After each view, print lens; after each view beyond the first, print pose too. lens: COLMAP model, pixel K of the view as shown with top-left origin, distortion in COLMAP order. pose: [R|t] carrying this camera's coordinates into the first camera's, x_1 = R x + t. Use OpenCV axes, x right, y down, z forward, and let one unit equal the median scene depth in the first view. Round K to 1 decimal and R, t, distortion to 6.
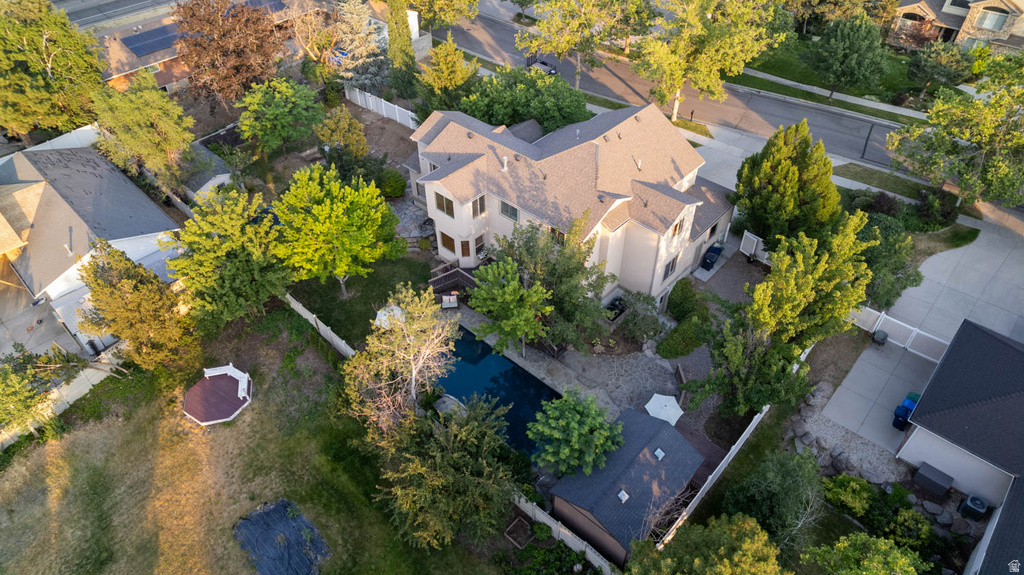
lens RADIAL K [[645.7, 0, 512.0], [0, 645.7, 287.5], [0, 0, 1]] dist [-0.038352, 0.000072]
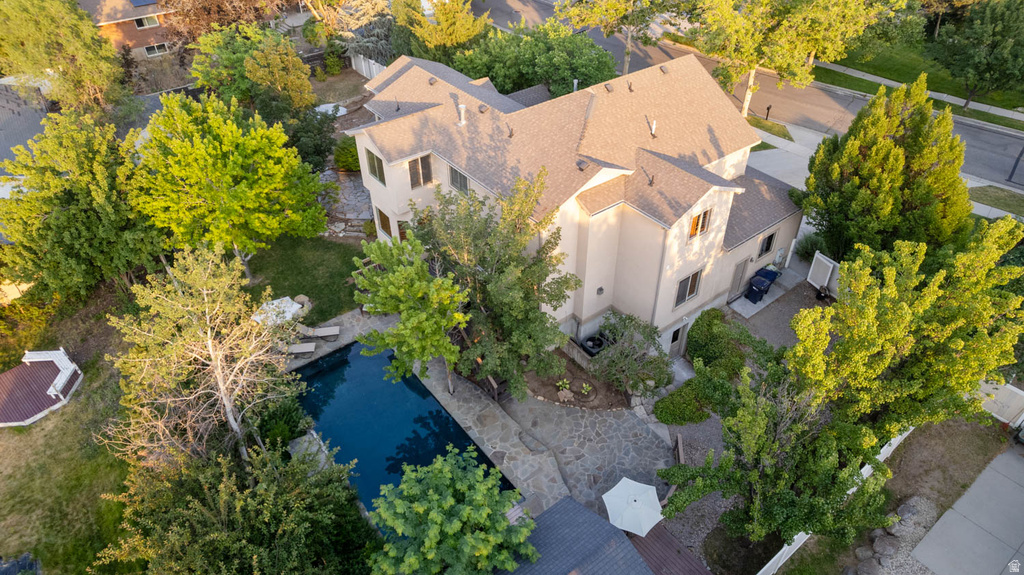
lens RADIAL K [[650.0, 0, 512.0], [0, 650.0, 287.5], [0, 0, 1]] dist [-0.074749, 0.072725]
pose [[0.984350, 0.107947, -0.139296, 0.163634], [-0.116739, 0.991551, -0.056547, 0.029360], [0.132015, 0.071924, 0.988635, 0.326623]]
